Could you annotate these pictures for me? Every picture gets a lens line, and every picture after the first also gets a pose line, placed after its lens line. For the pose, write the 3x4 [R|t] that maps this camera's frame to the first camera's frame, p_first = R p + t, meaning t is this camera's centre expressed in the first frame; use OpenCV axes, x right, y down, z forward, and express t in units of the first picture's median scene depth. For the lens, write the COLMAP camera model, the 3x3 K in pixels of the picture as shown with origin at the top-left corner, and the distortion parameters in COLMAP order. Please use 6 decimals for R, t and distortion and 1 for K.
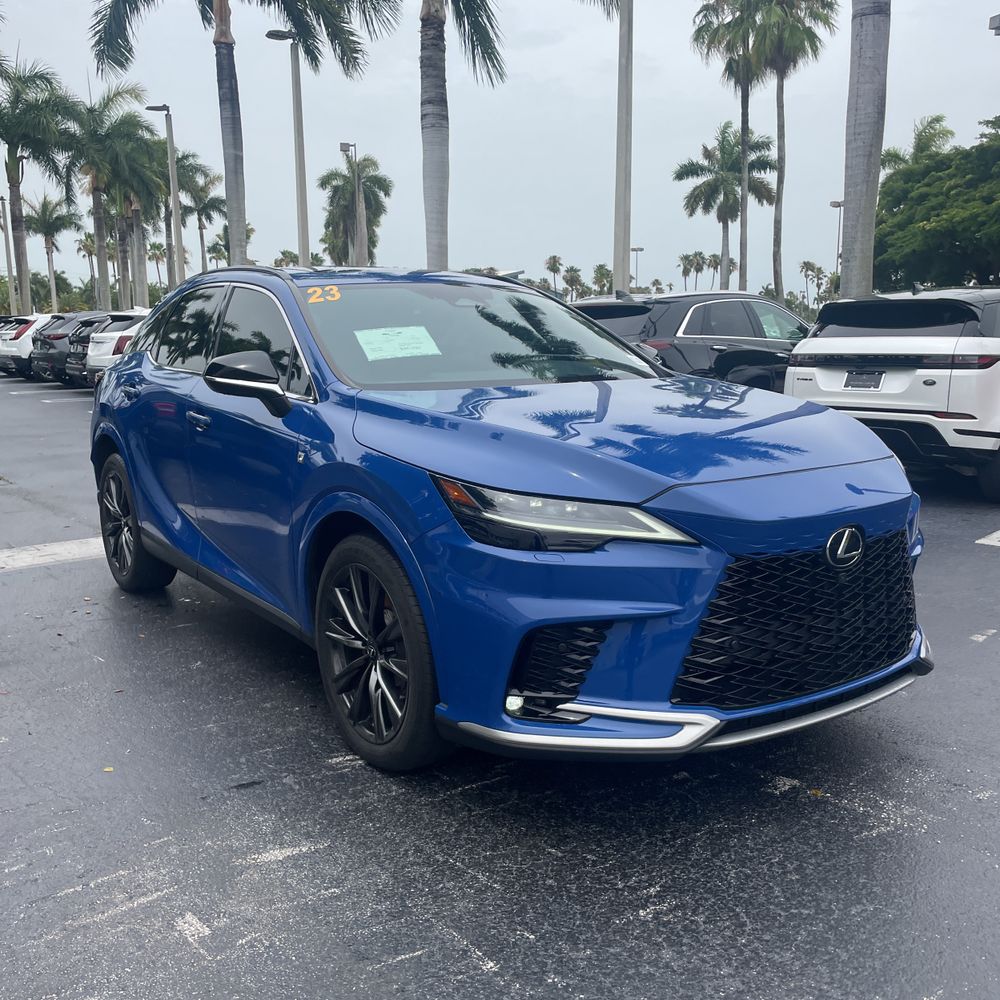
lens RADIAL K [[1014.4, 0, 487.5], [0, 1014.4, 520.6], [0, 0, 1]] dist [0.102446, -0.140356]
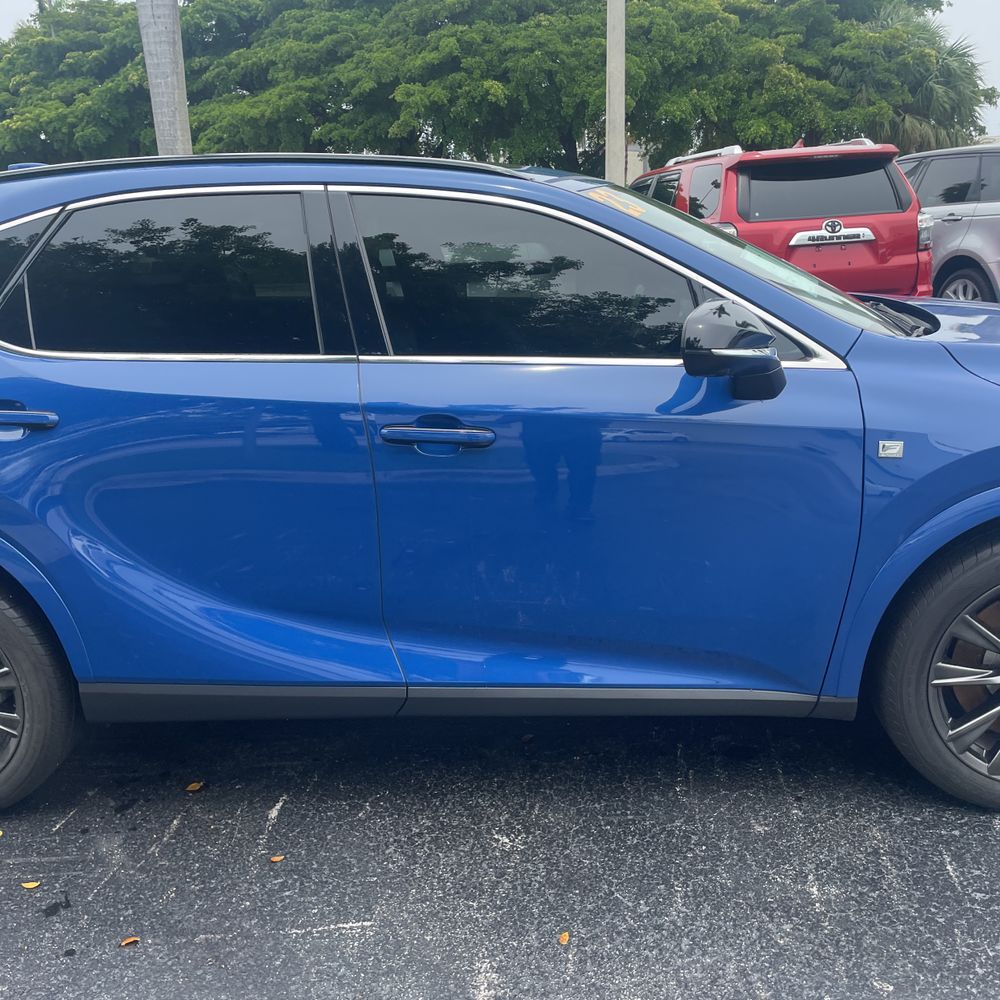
lens RADIAL K [[1014.4, 0, 487.5], [0, 1014.4, 520.6], [0, 0, 1]] dist [0.102446, -0.140356]
pose [[0.610793, -0.242980, 0.753586, -0.111063], [0.177997, 0.969526, 0.168337, -0.022760], [-0.771524, 0.031317, 0.635429, 0.099948]]
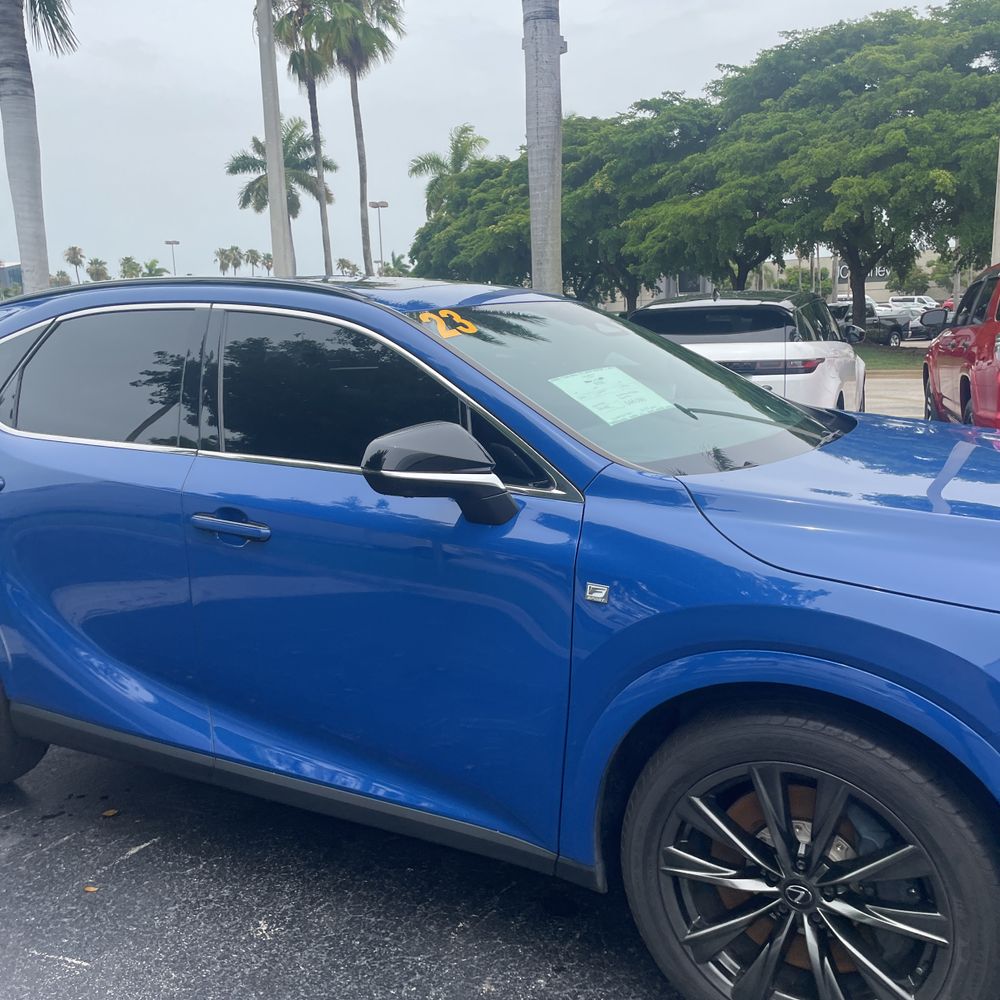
lens RADIAL K [[1012.6, 0, 503.5], [0, 1012.6, 495.5], [0, 0, 1]] dist [0.100116, -0.134488]
pose [[0.894011, -0.094321, 0.438004, -0.063884], [0.102238, 0.994745, 0.005531, -0.016644], [-0.436224, 0.039836, 0.898956, 0.060405]]
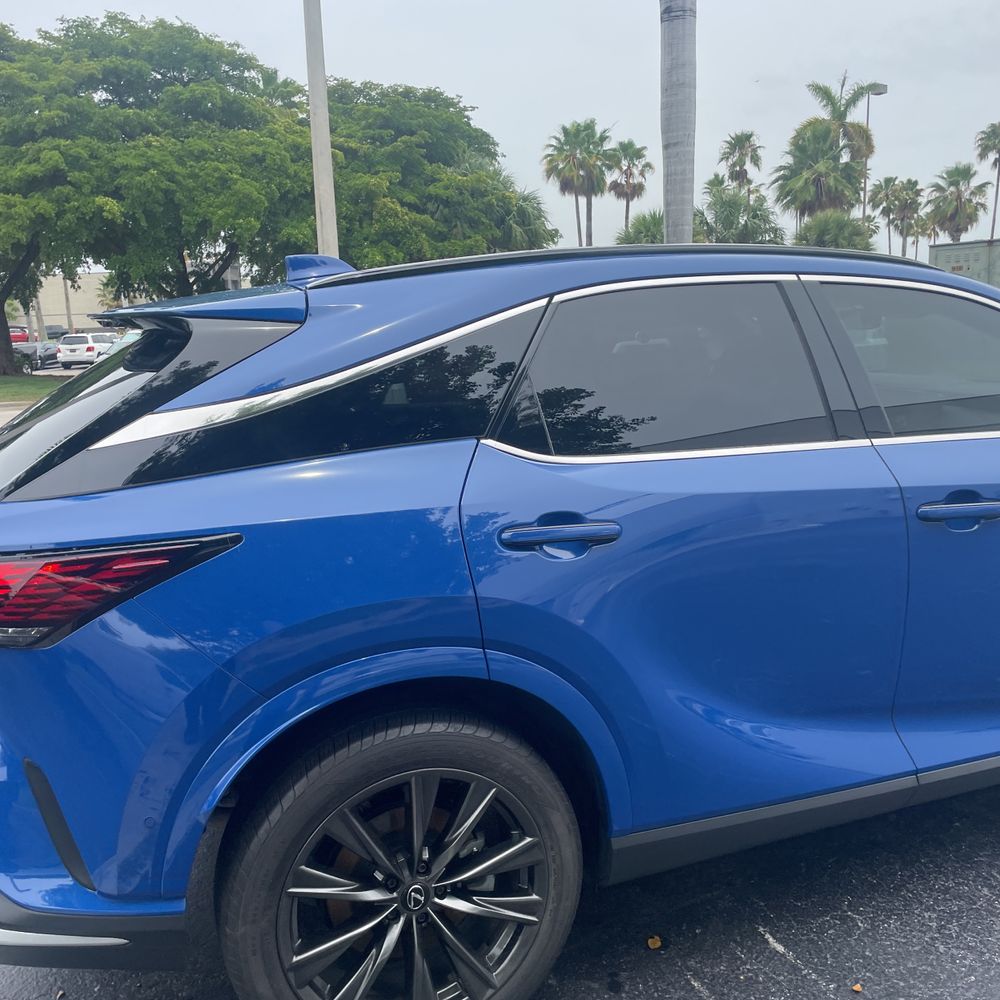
lens RADIAL K [[1014.4, 0, 487.5], [0, 1014.4, 520.6], [0, 0, 1]] dist [0.102446, -0.140356]
pose [[0.217850, -0.193346, 0.956639, -0.141458], [0.216773, 0.965284, 0.145729, -0.037423], [-0.951604, 0.175626, 0.252199, 0.176859]]
